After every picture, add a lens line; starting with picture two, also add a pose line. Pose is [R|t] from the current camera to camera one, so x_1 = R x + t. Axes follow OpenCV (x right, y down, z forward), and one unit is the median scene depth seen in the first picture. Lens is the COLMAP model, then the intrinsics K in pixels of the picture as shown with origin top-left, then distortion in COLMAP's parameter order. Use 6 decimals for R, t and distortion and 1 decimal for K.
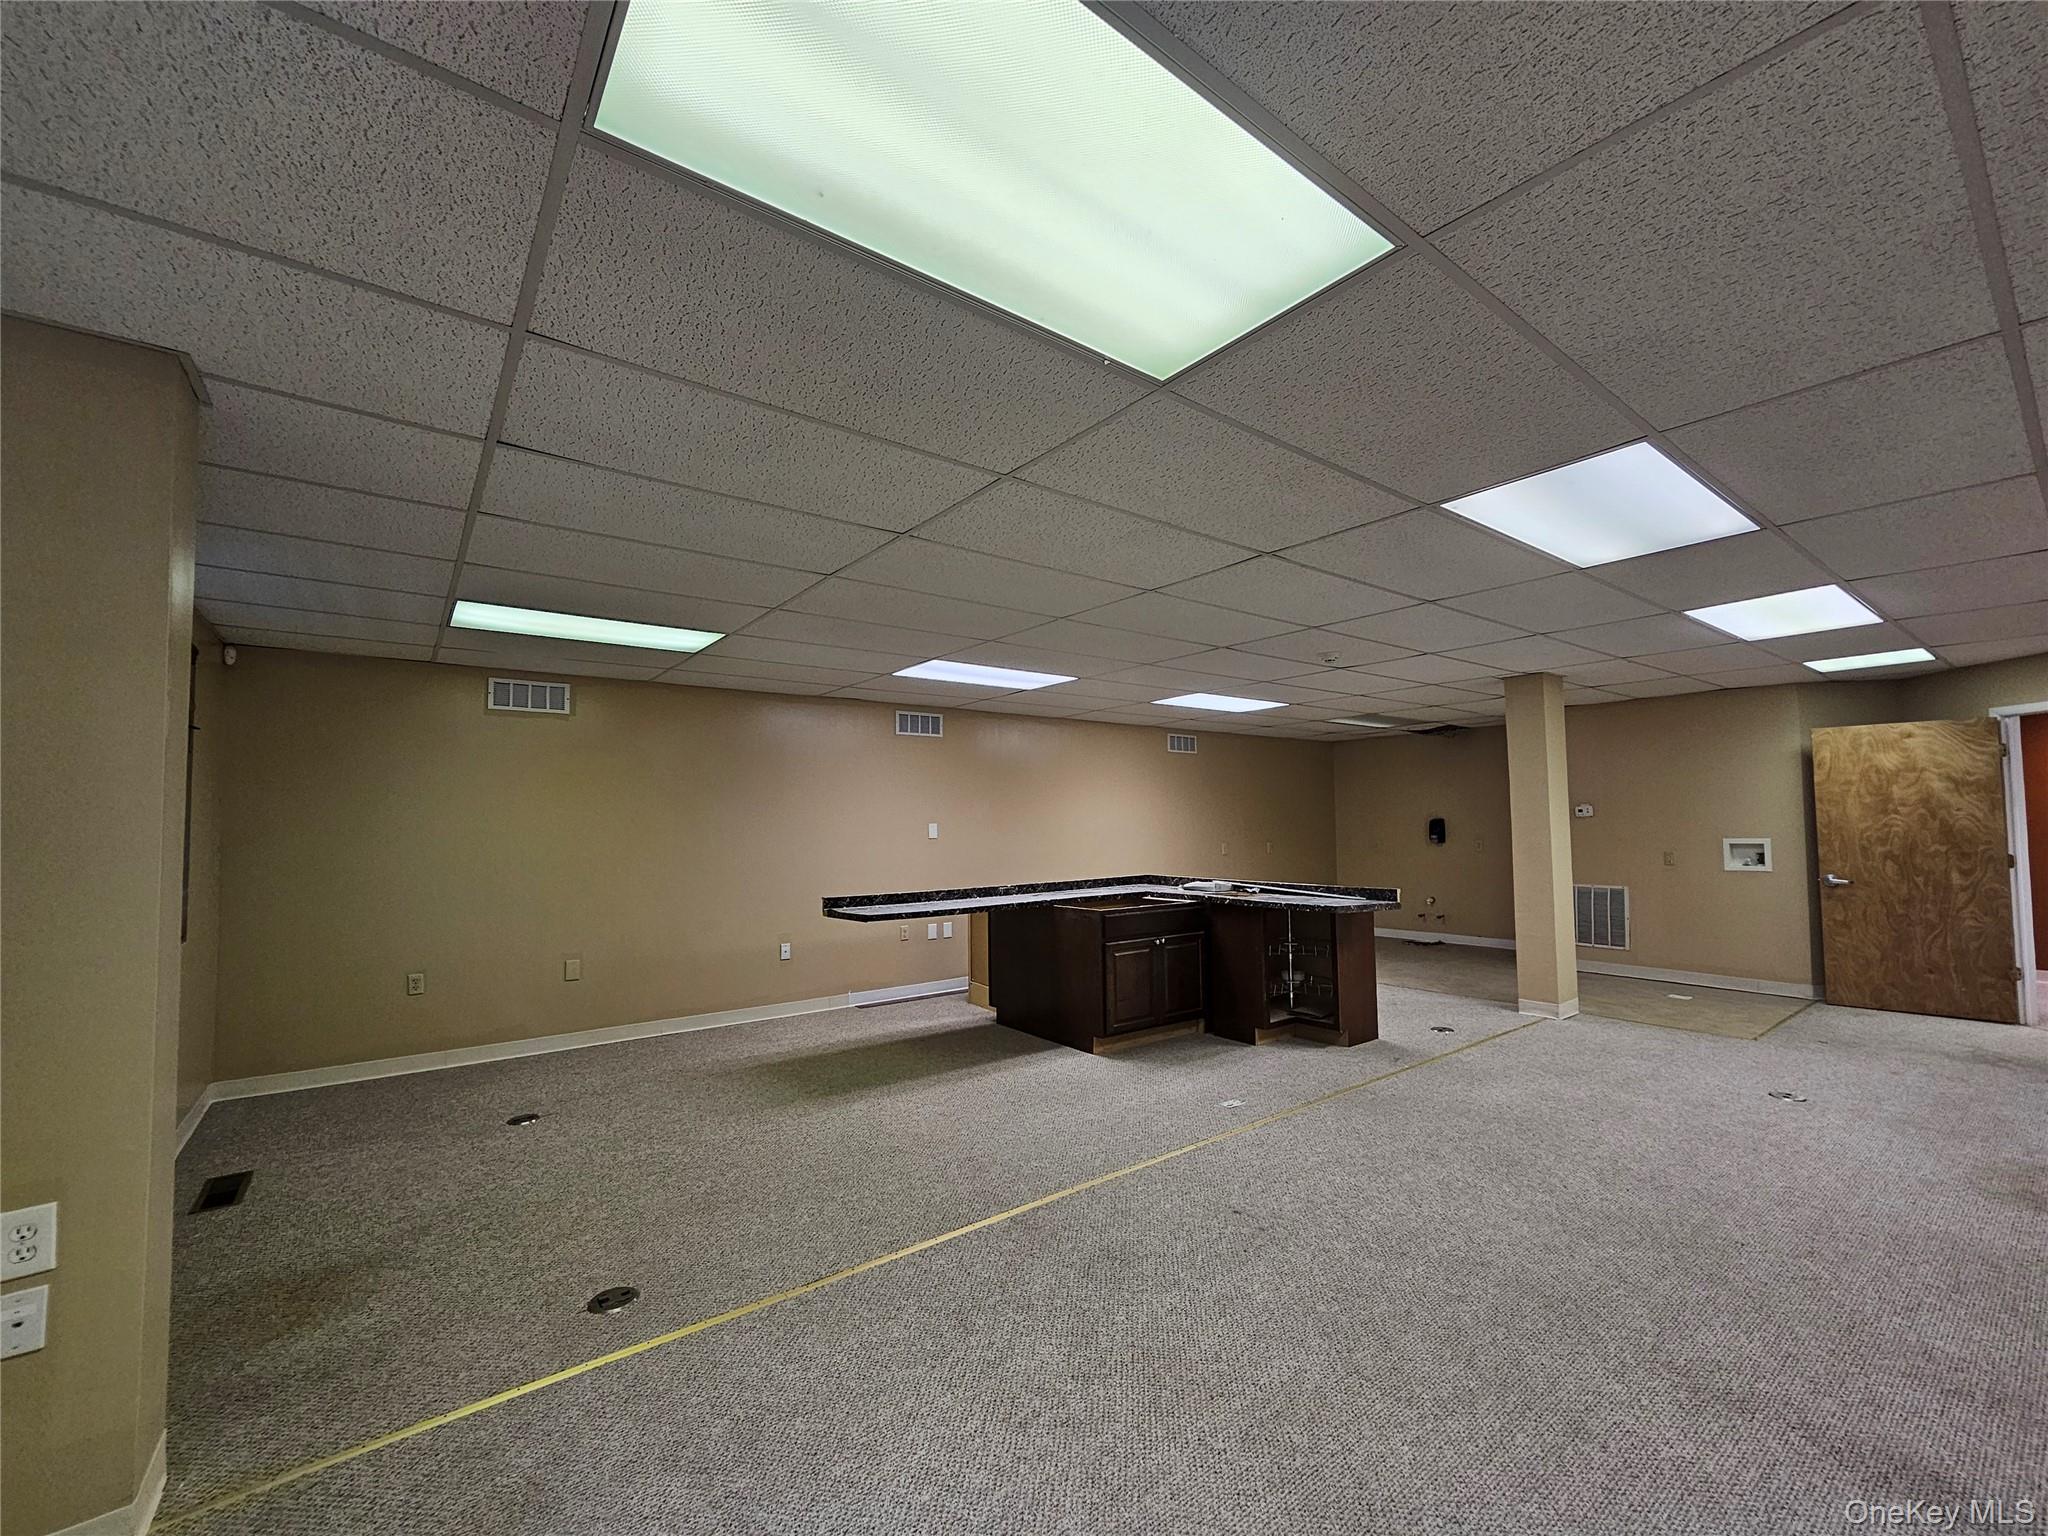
lens RADIAL K [[834.5, 0, 1018.8], [0, 834.5, 771.6], [0, 0, 1]] dist [-0.002654, 0.001027]
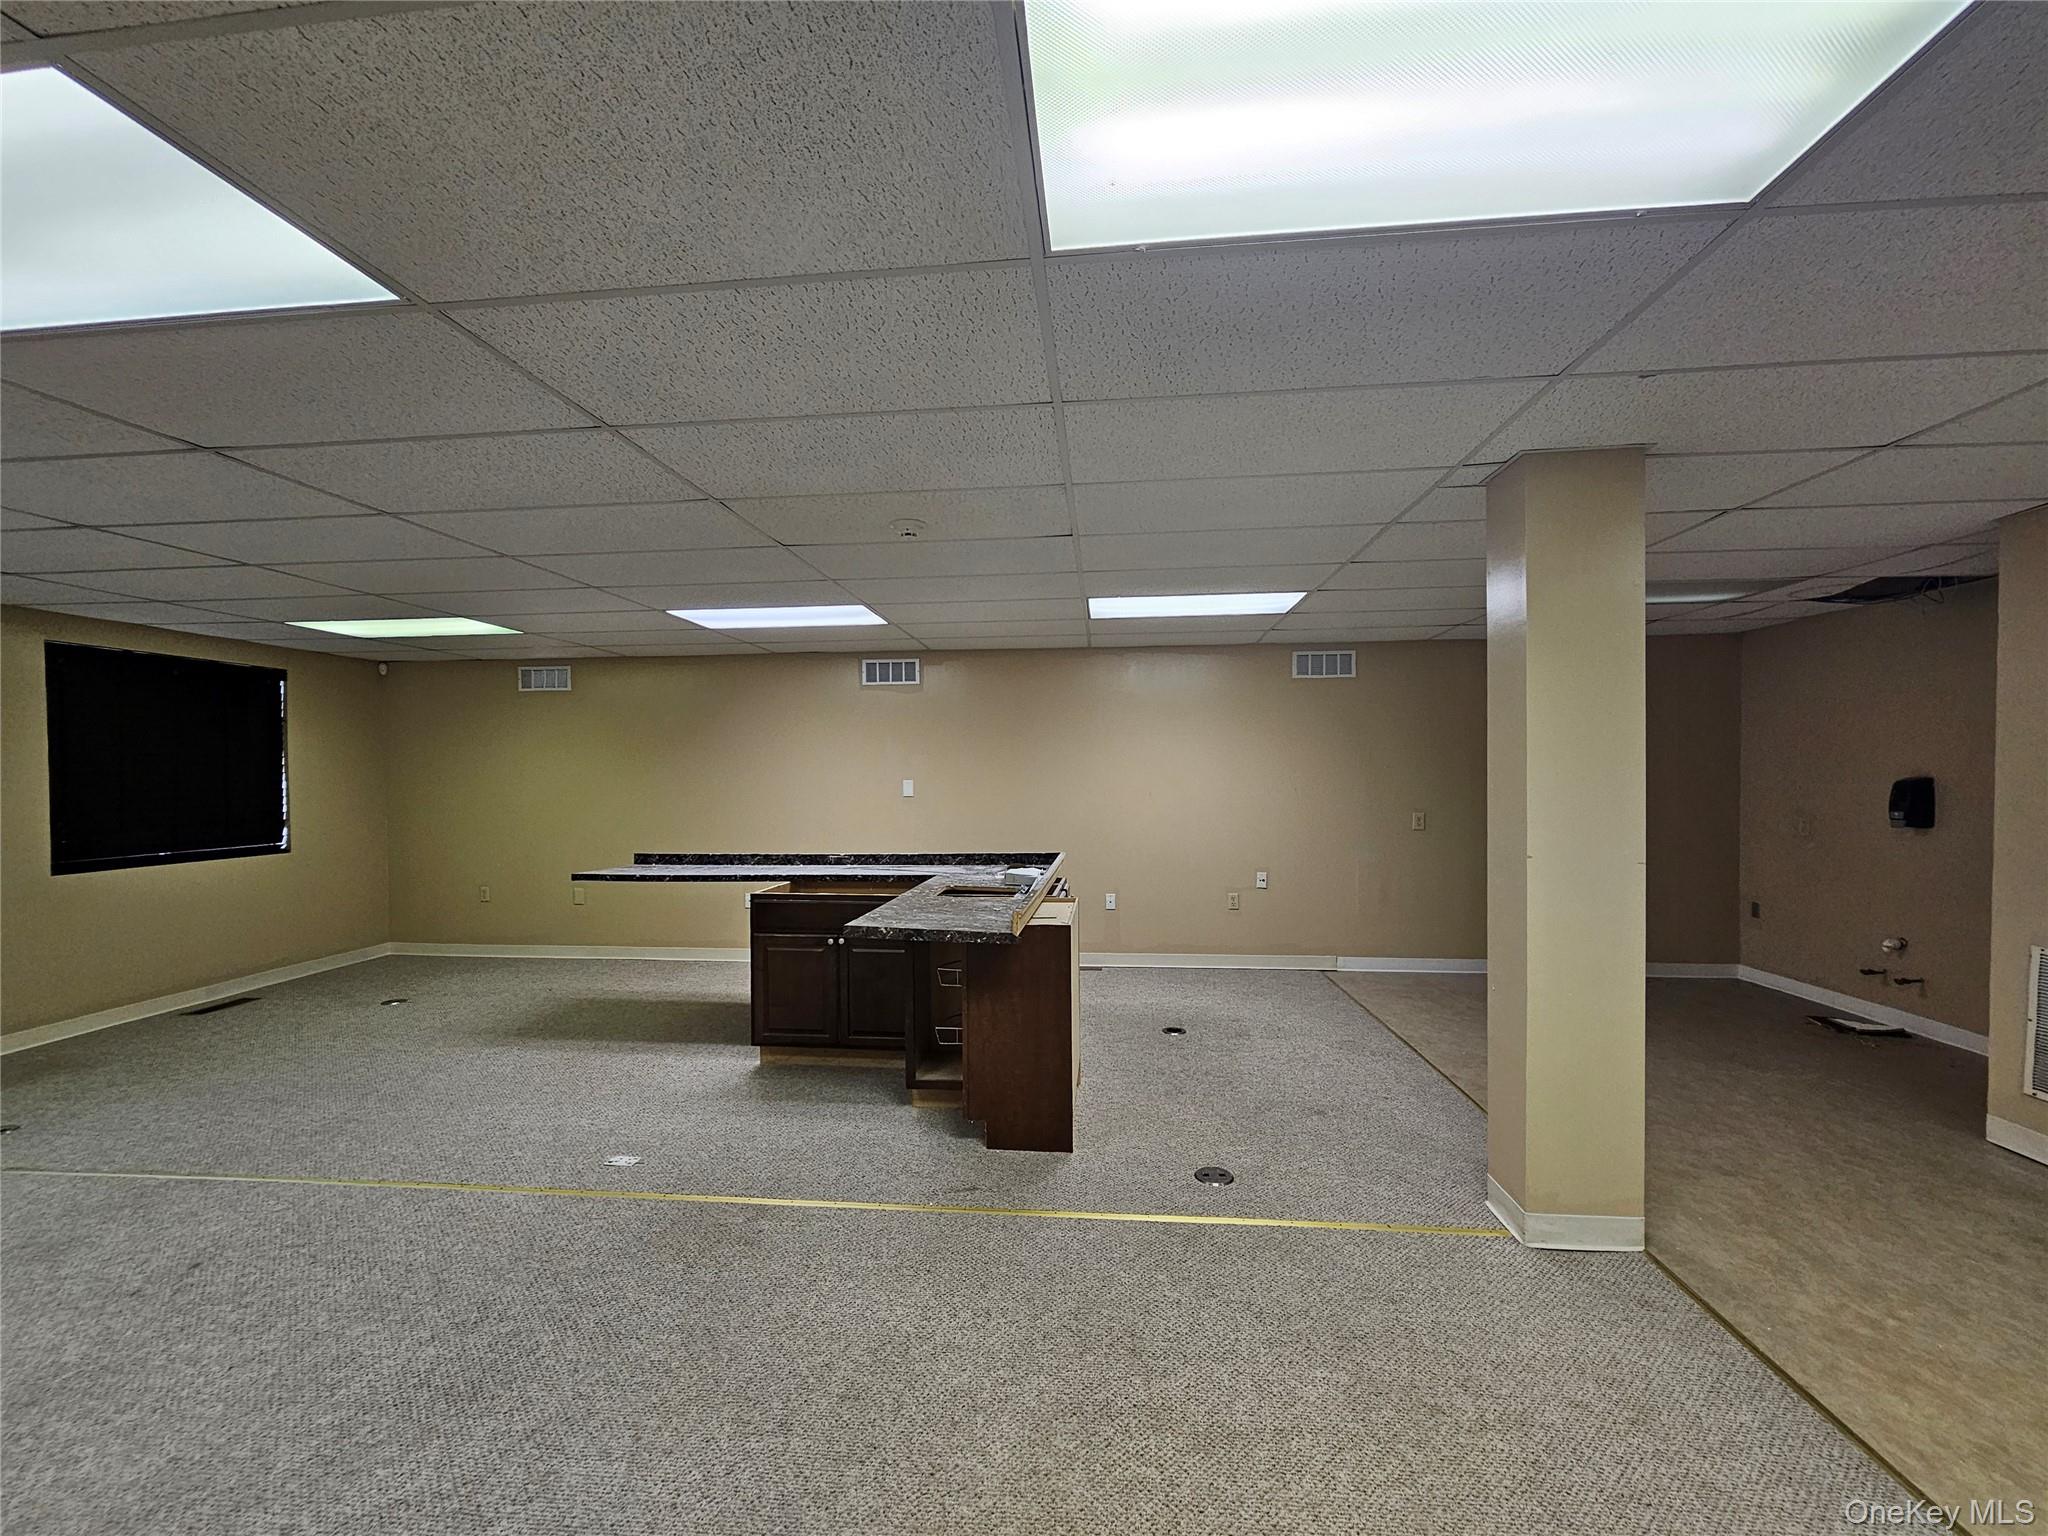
lens RADIAL K [[834.5, 0, 1020.5], [0, 834.5, 776.3], [0, 0, 1]] dist [-0.002654, 0.001027]
pose [[0.735497, 0.008659, -0.677473, 0.802098], [0.040439, 0.997575, 0.056654, 0.014933], [0.676320, -0.069065, 0.733363, 0.550667]]
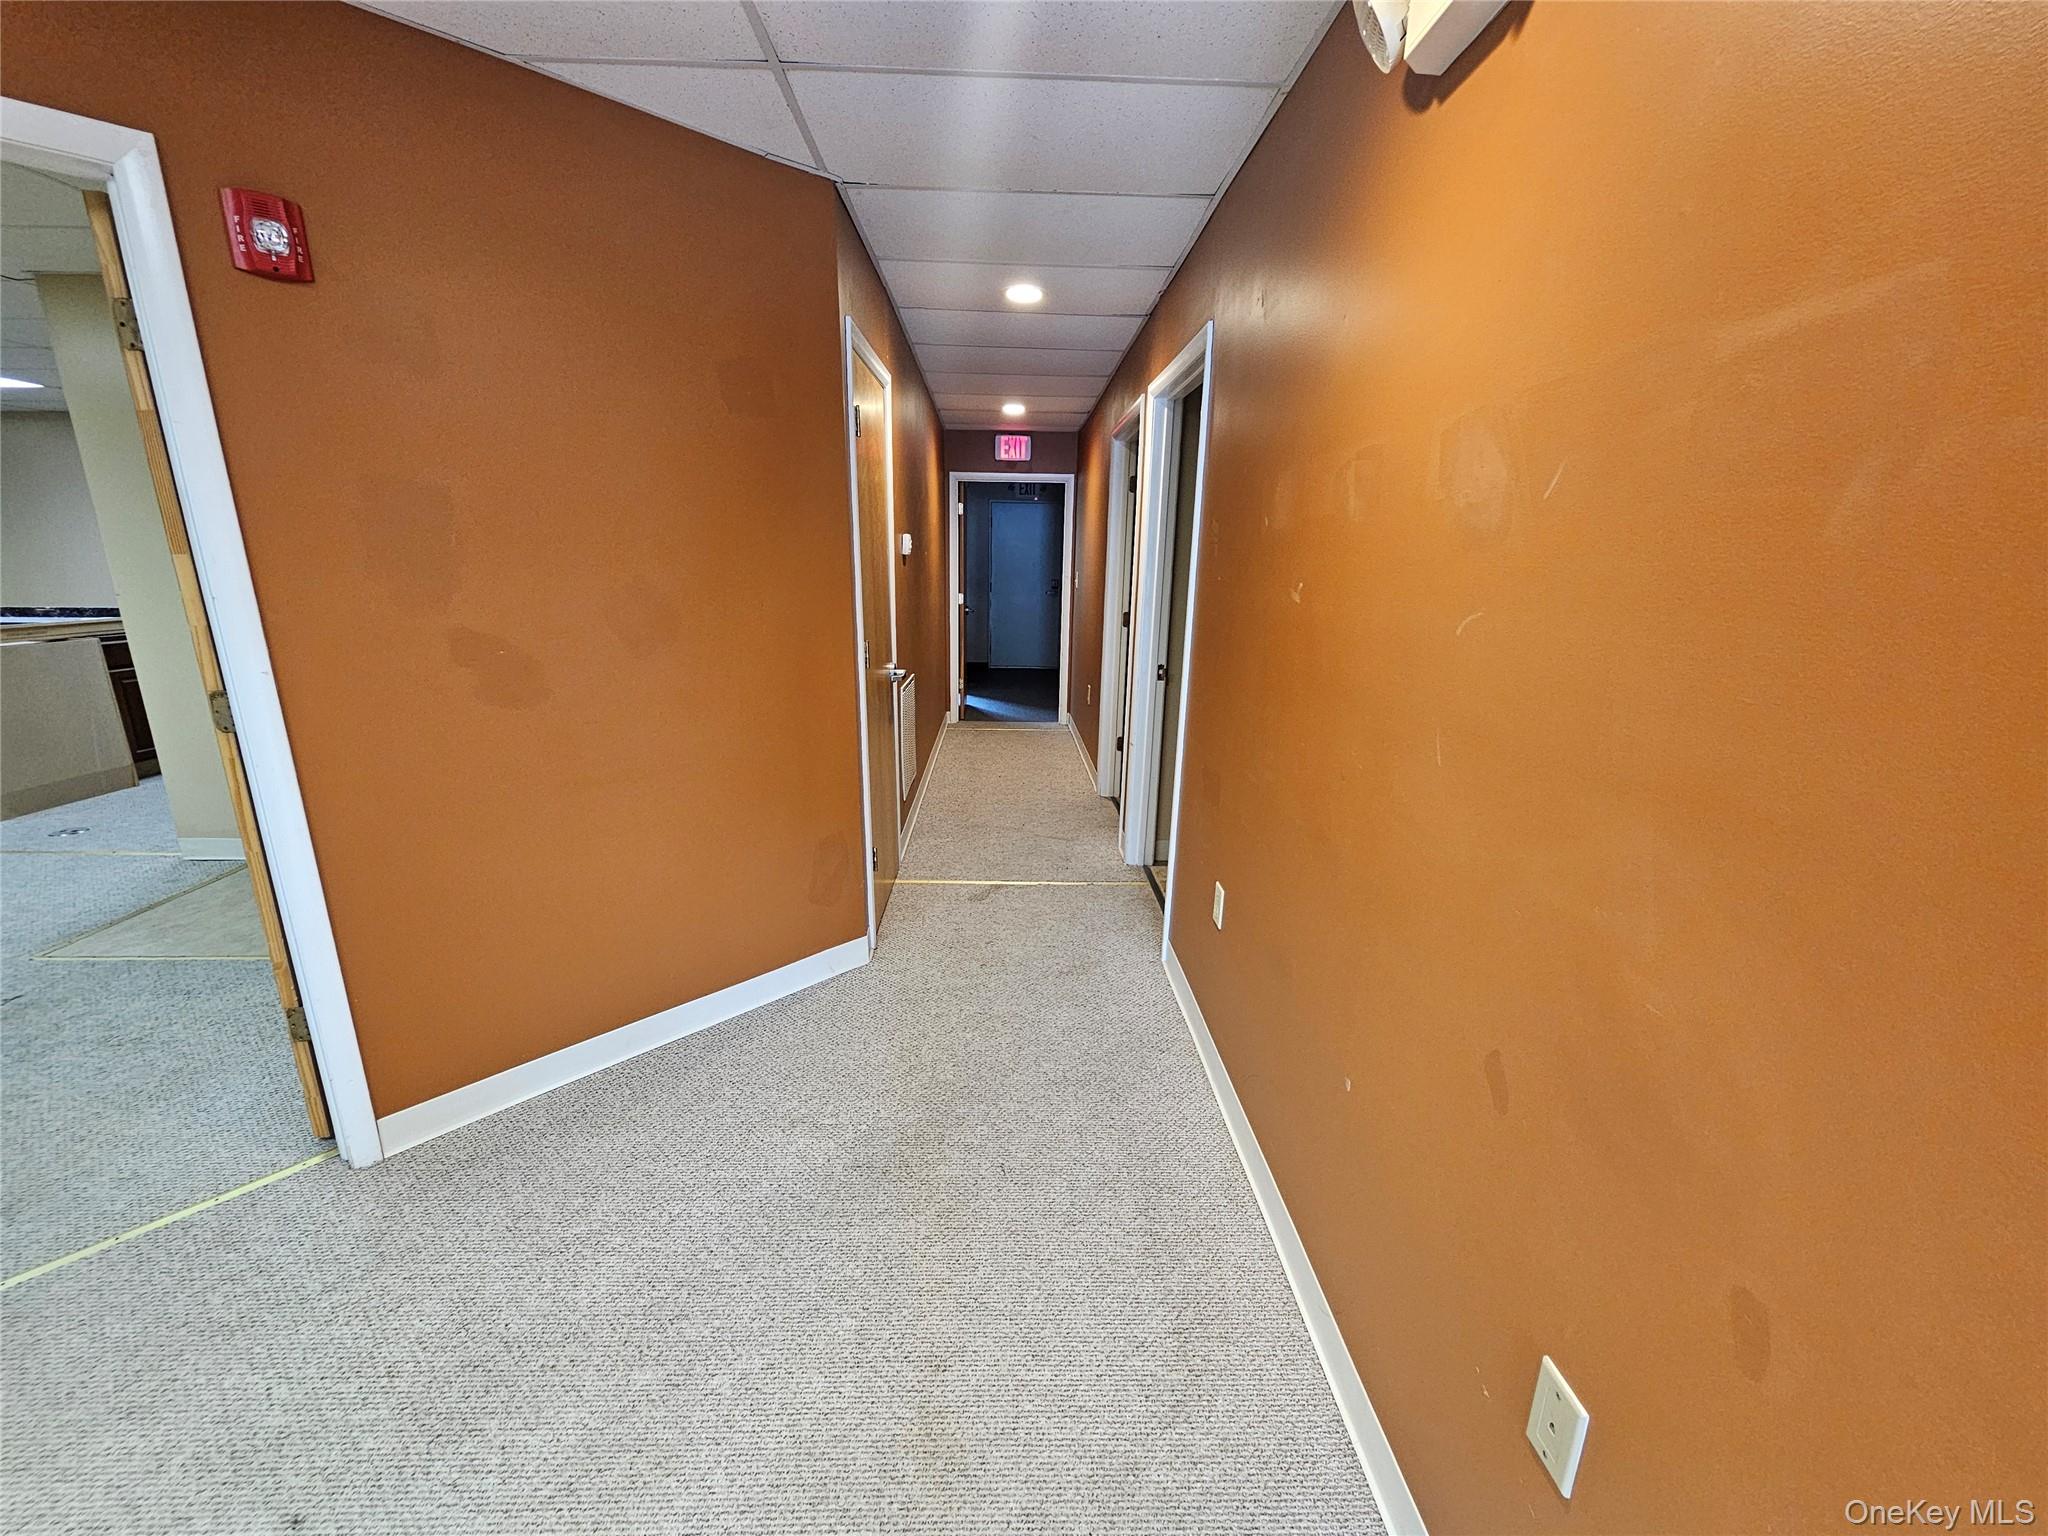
lens RADIAL K [[834.5, 0, 1019.9], [0, 834.5, 772.4], [0, 0, 1]] dist [-0.002654, 0.001027]
pose [[0.808466, 0.162482, -0.565670, 1.658732], [0.014459, 0.955363, 0.295082, 0.056248], [0.588366, -0.246742, 0.770028, 0.975945]]
